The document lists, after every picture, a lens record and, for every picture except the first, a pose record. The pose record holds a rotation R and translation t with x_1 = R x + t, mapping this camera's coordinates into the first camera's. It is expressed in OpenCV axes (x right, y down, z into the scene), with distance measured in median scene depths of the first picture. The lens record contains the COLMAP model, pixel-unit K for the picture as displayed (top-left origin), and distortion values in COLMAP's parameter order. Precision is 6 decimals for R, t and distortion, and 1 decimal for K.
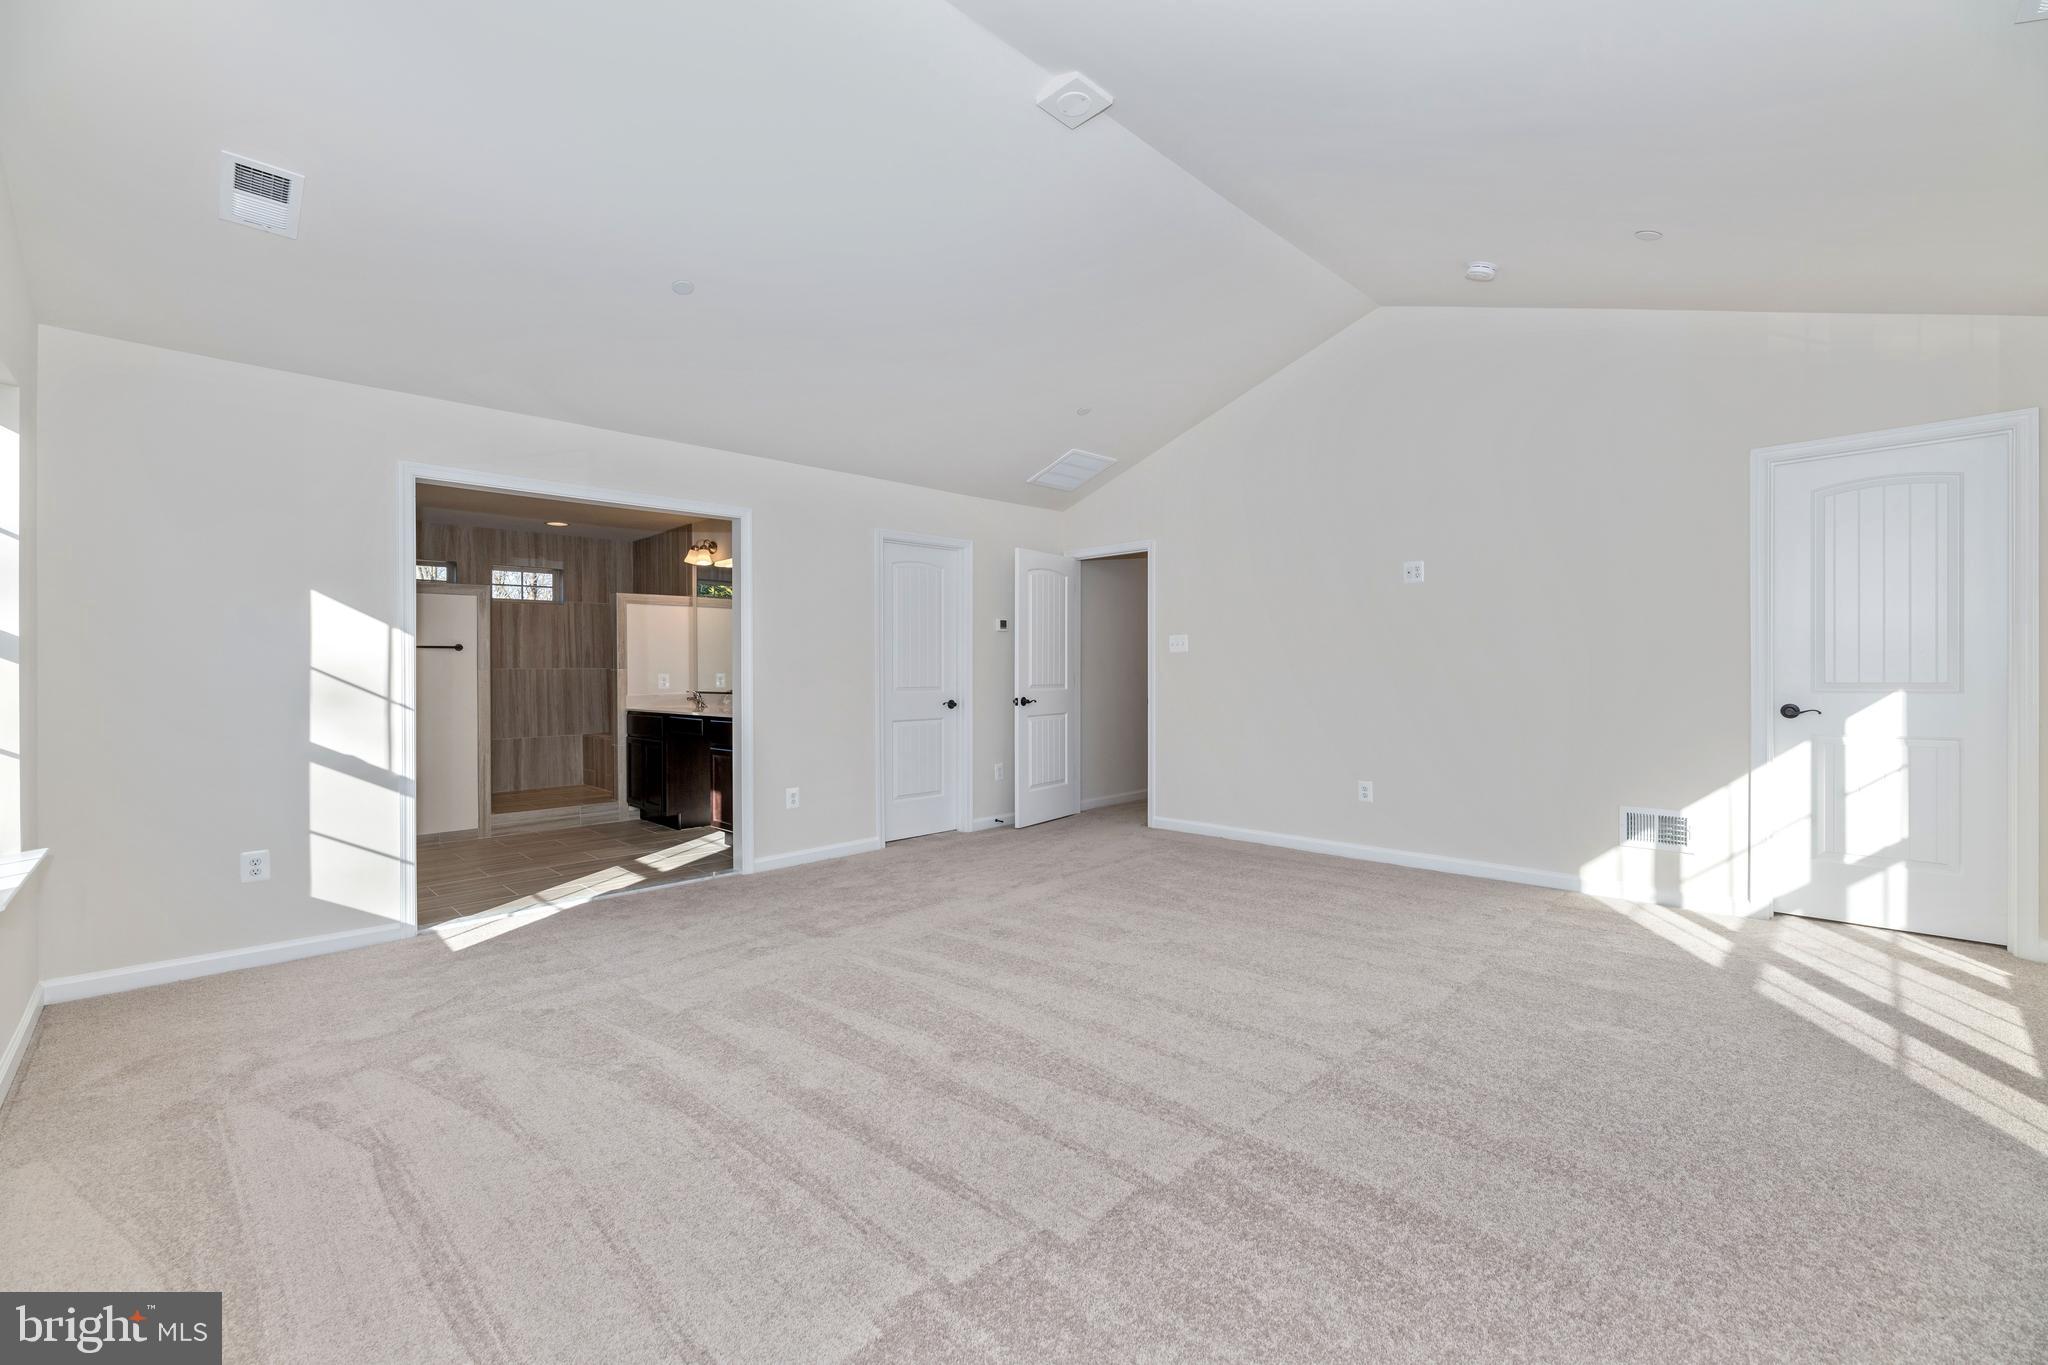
lens RADIAL K [[852.6, 0, 1020.9], [0, 852.6, 689.5], [0, 0, 1]] dist [-0.000138, -0.000004]
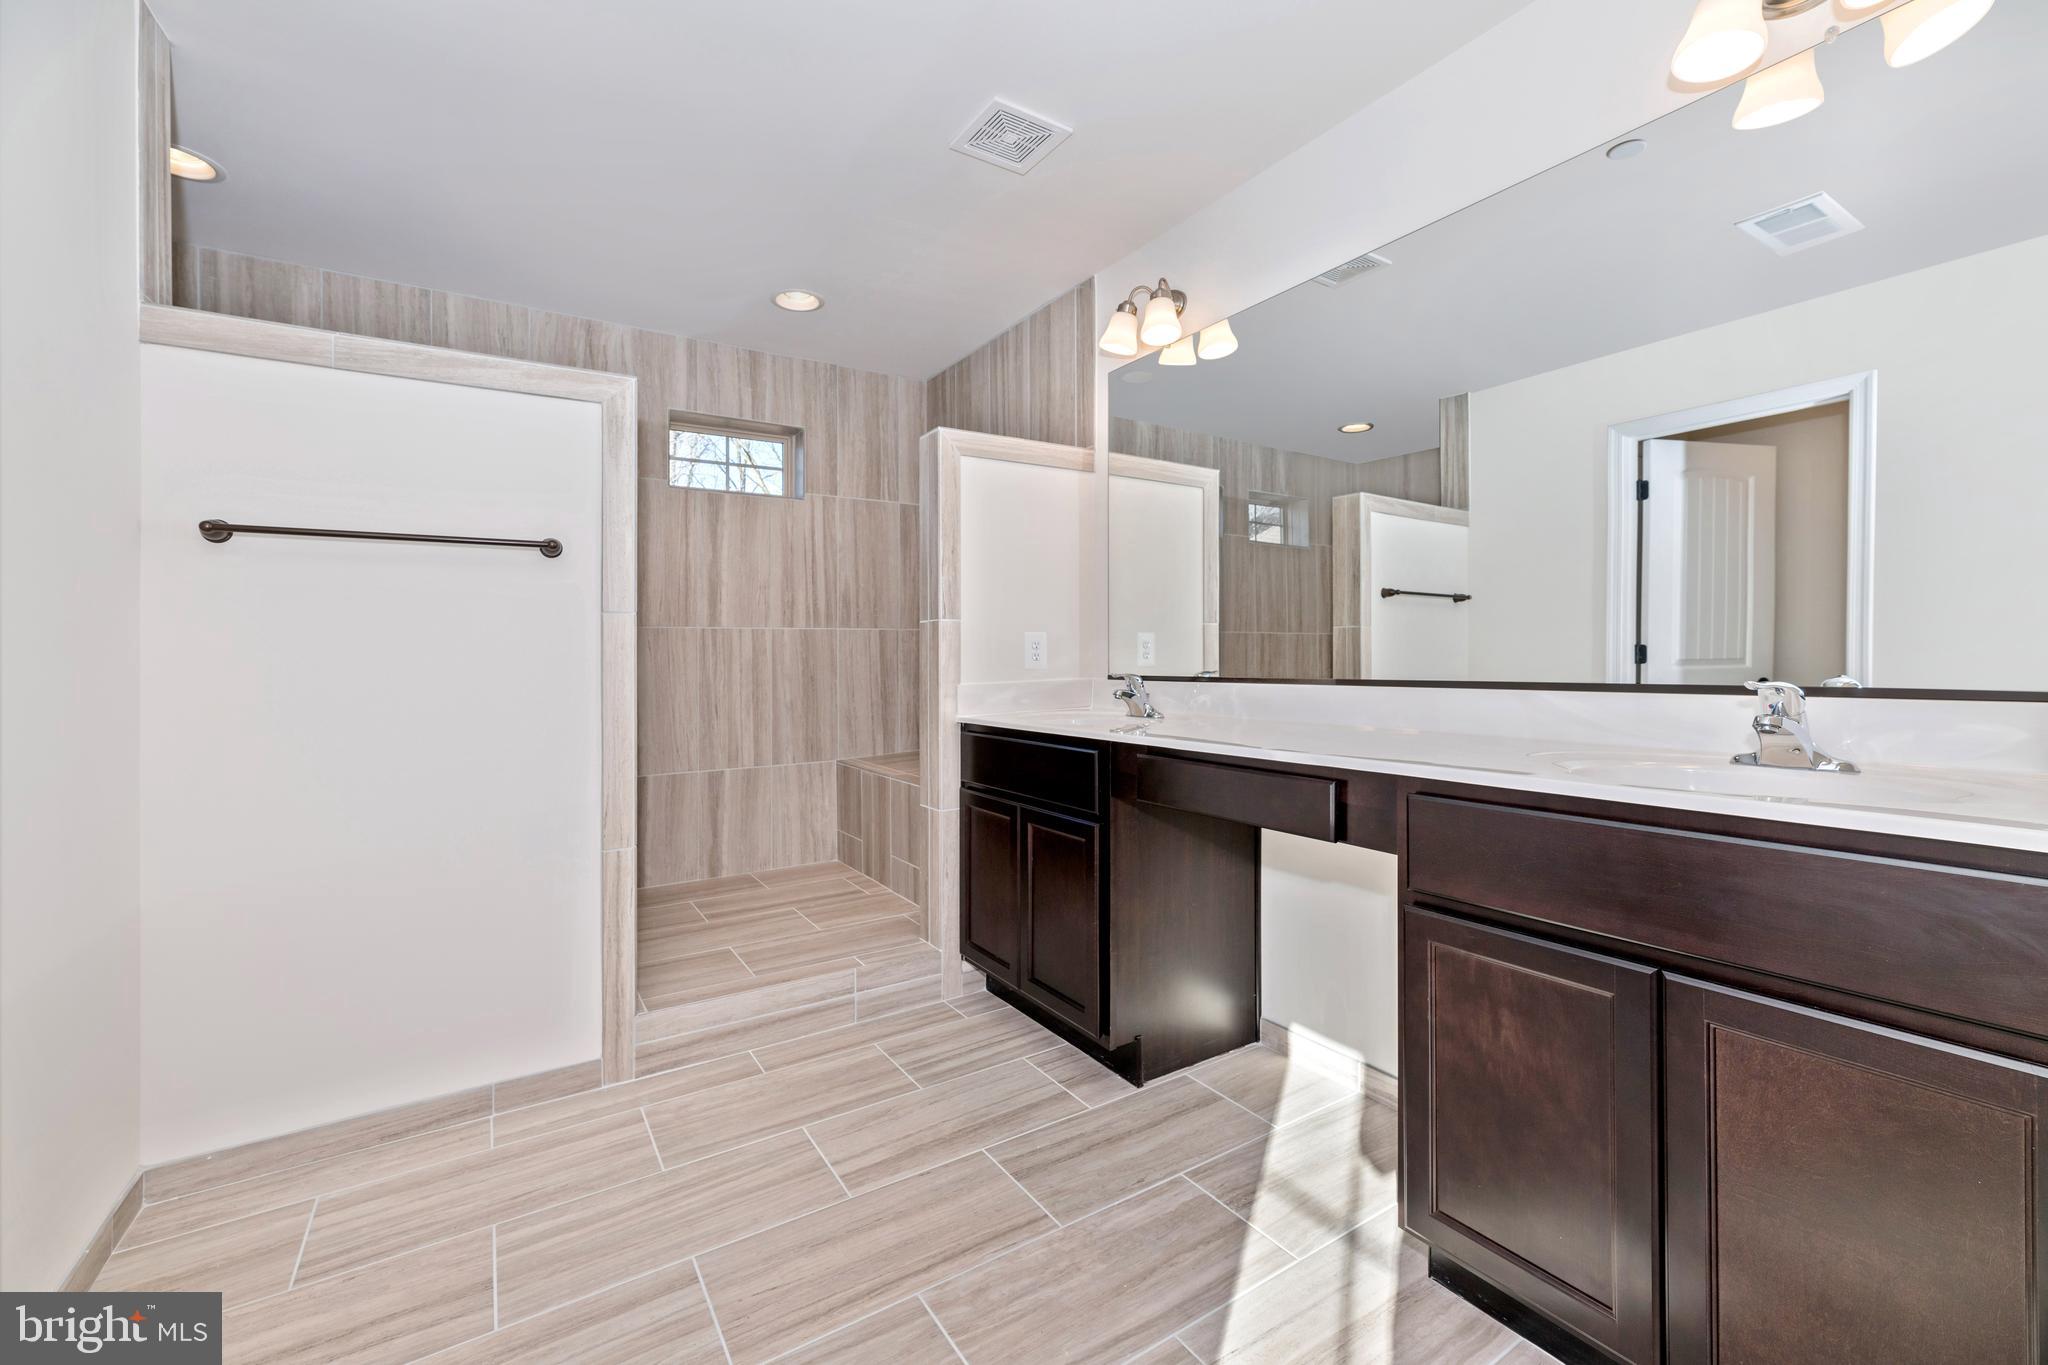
lens RADIAL K [[852.6, 0, 1029.4], [0, 852.6, 672.0], [0, 0, 1]] dist [-0.000138, -0.000004]
pose [[0.979352, 0.003093, -0.202138, -0.310161], [-0.003671, 0.999990, -0.002487, 0.001510], [0.202128, 0.003178, 0.979354, 0.546903]]
